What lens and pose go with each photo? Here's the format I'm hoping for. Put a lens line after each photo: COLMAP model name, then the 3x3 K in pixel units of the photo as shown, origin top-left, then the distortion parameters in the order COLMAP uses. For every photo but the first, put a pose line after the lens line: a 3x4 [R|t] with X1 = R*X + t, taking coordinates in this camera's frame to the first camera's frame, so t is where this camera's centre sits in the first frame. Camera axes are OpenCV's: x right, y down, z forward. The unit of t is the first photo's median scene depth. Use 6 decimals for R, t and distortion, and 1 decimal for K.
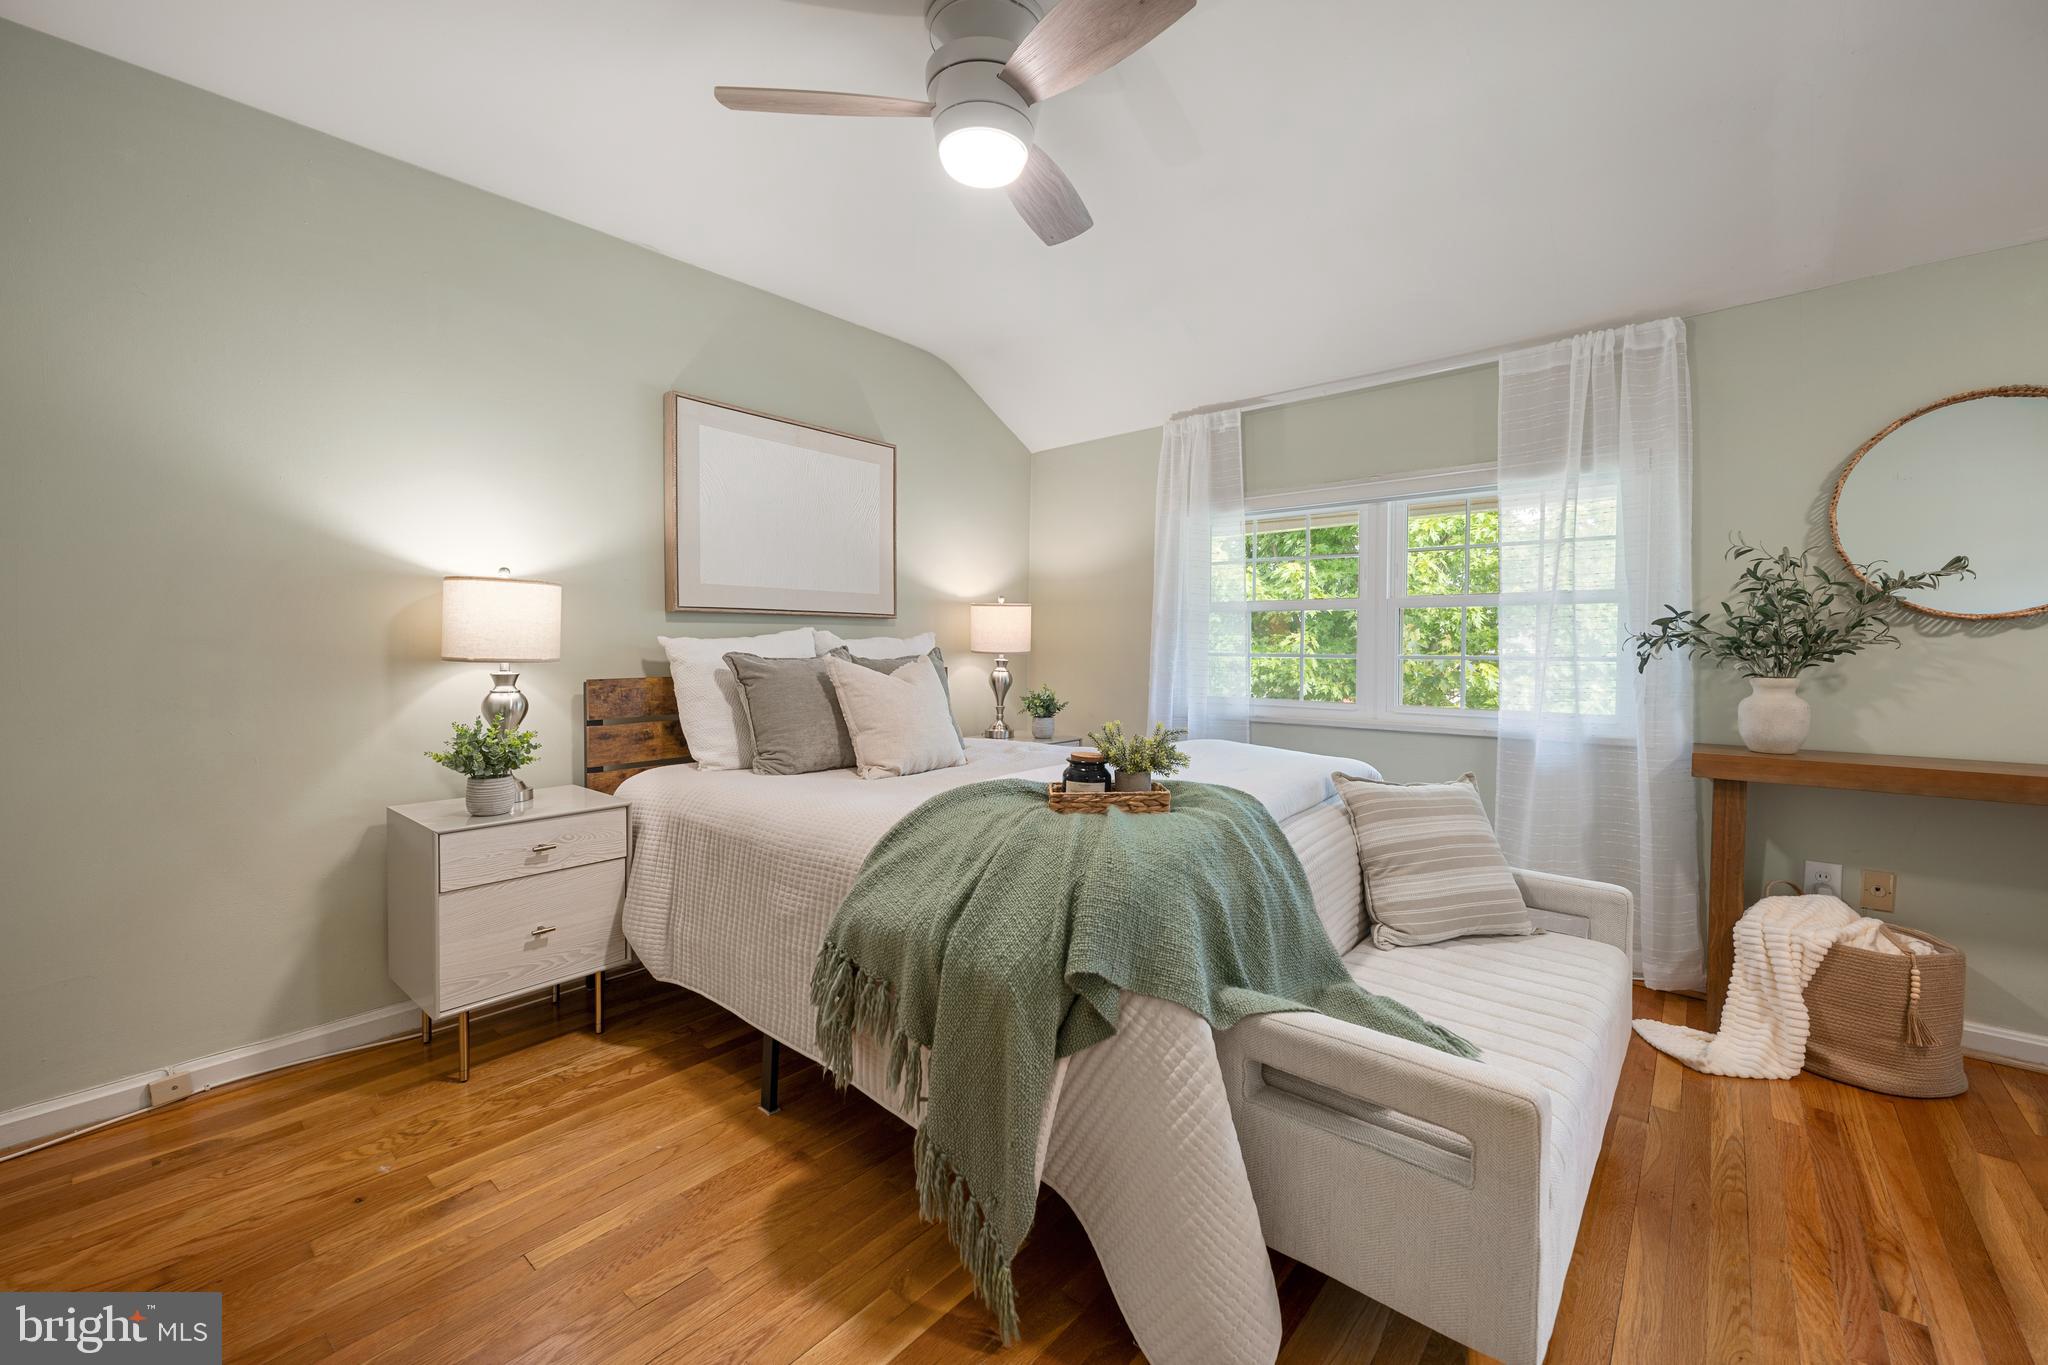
lens RADIAL K [[827.9, 0, 995.9], [0, 827.9, 645.8], [0, 0, 1]] dist [-0.001348, 0.000398]
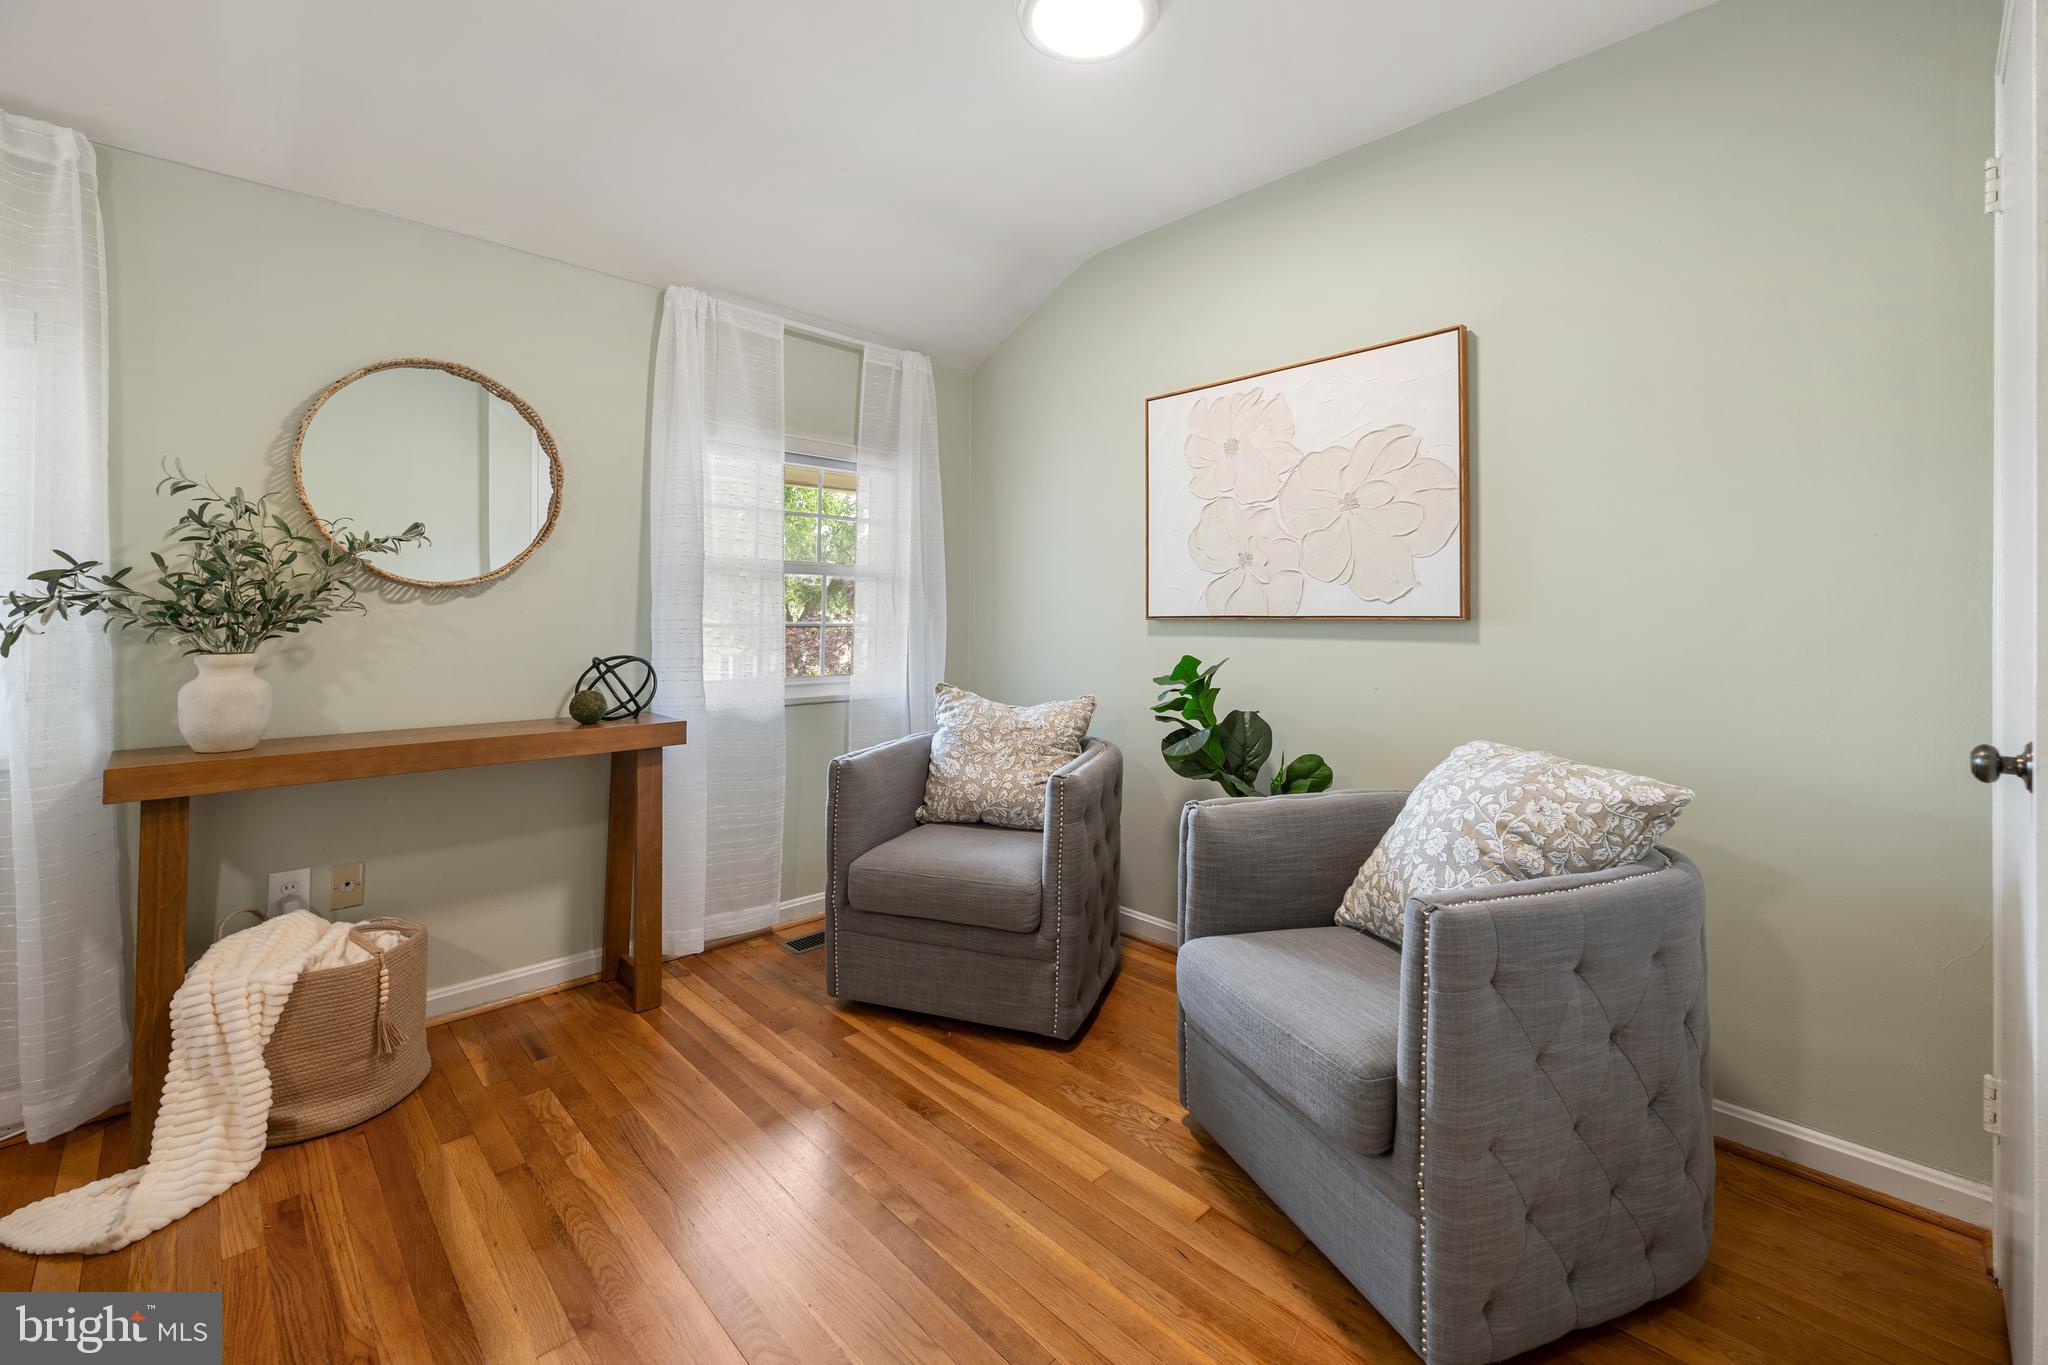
lens RADIAL K [[827.9, 0, 1028.6], [0, 827.9, 624.5], [0, 0, 1]] dist [-0.001348, 0.000398]
pose [[0.067872, -0.010828, 0.997635, 0.212000], [0.001282, 0.999941, 0.010766, 0.003404], [-0.997693, 0.000548, 0.067882, 0.190809]]
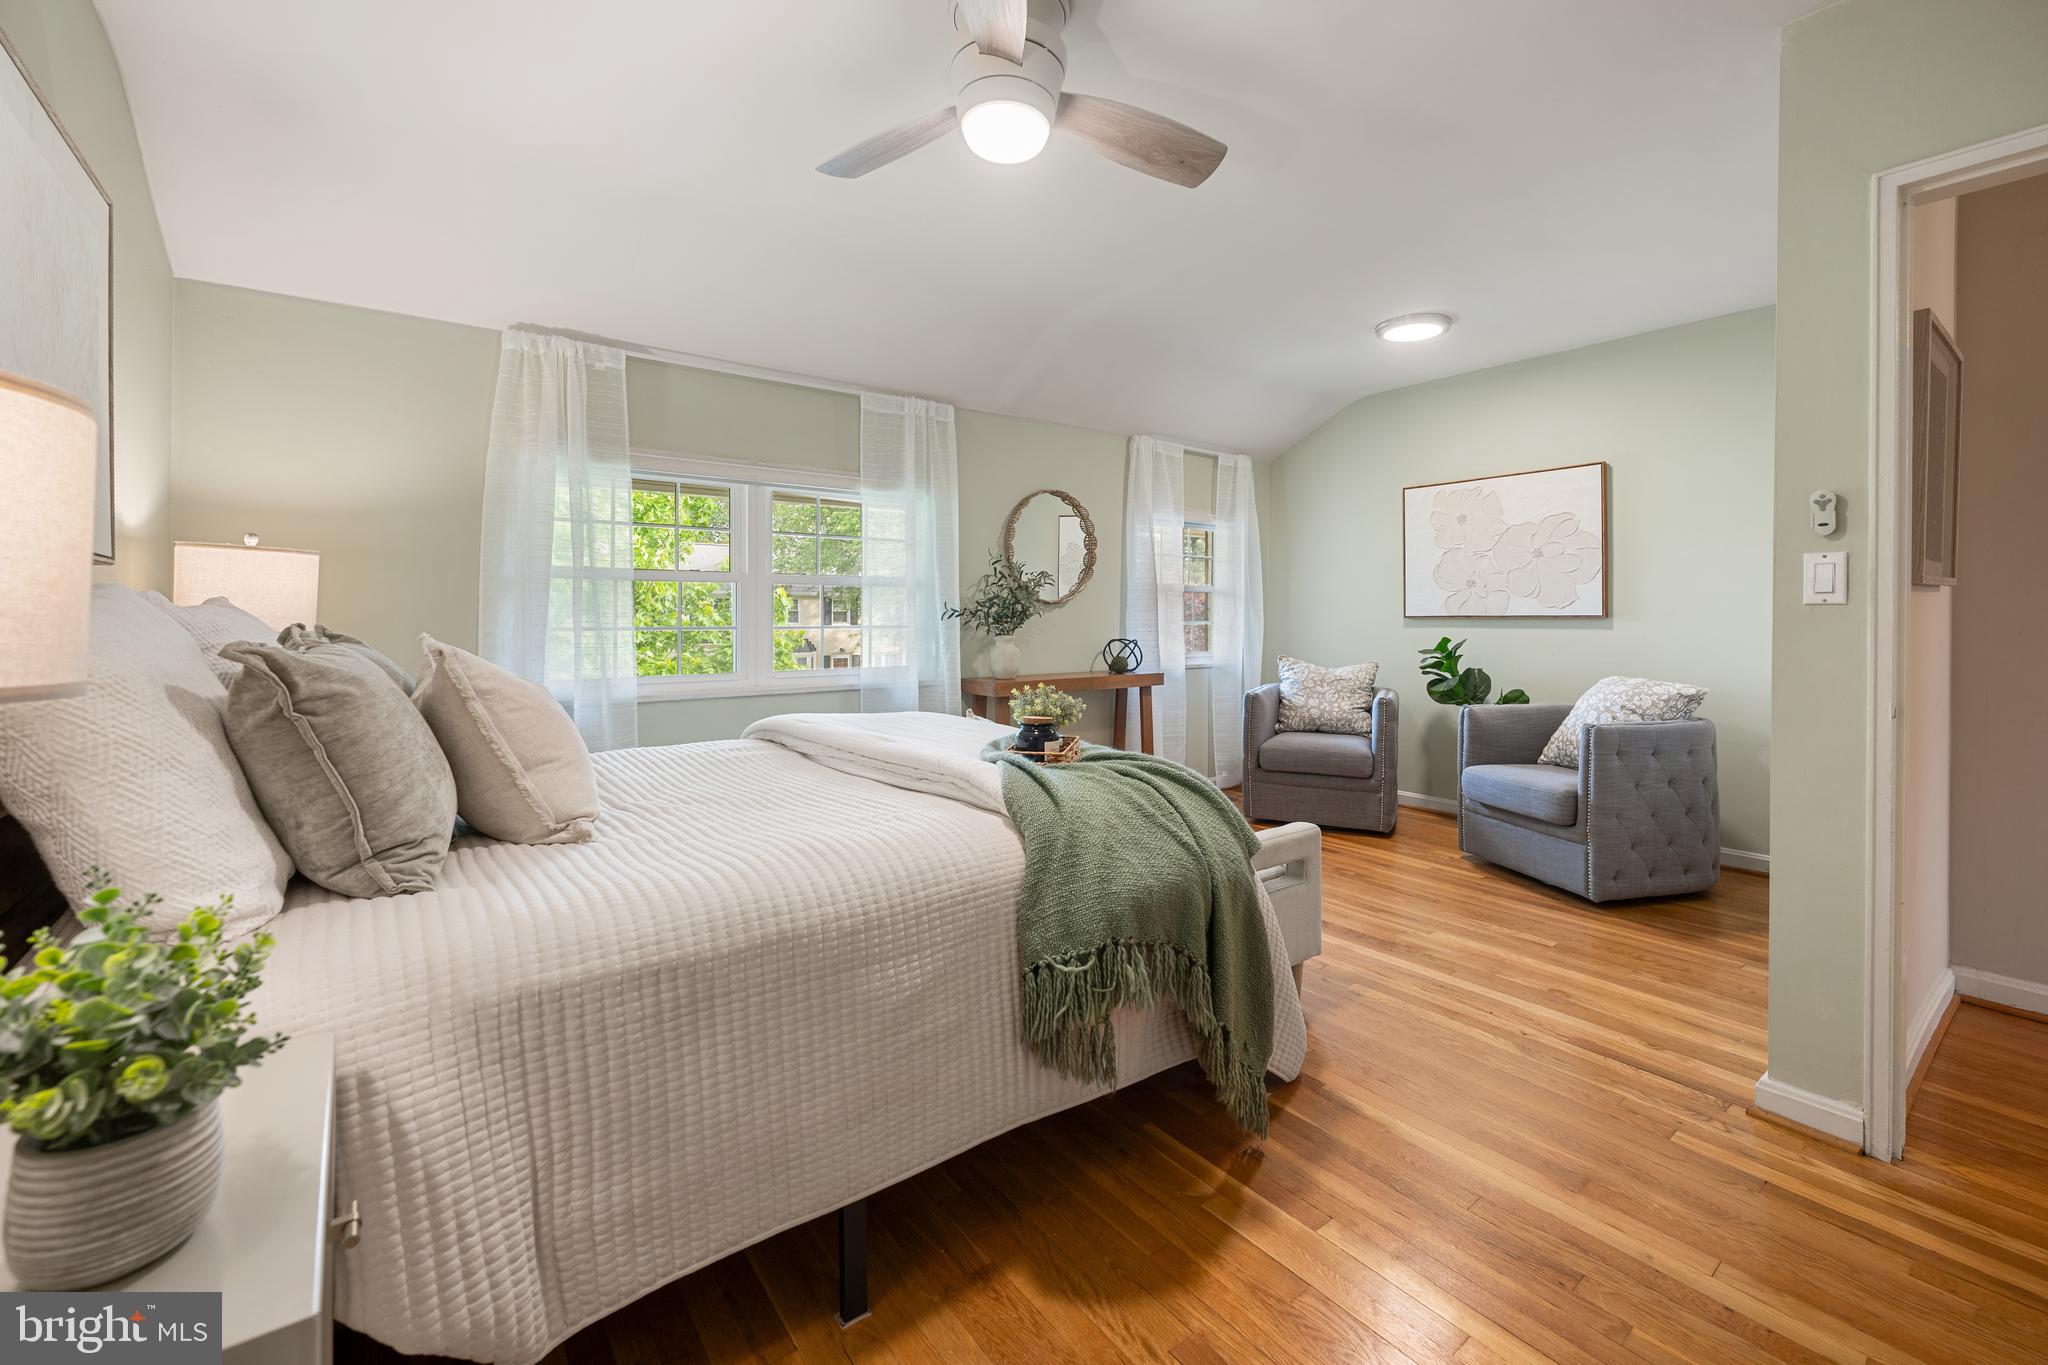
lens RADIAL K [[827.9, 0, 1033.4], [0, 827.9, 622.9], [0, 0, 1]] dist [-0.001348, 0.000398]
pose [[0.188569, -0.009237, 0.982016, -0.749888], [0.005528, 0.999950, 0.008344, -0.000675], [-0.982044, 0.003855, 0.188611, 0.612703]]
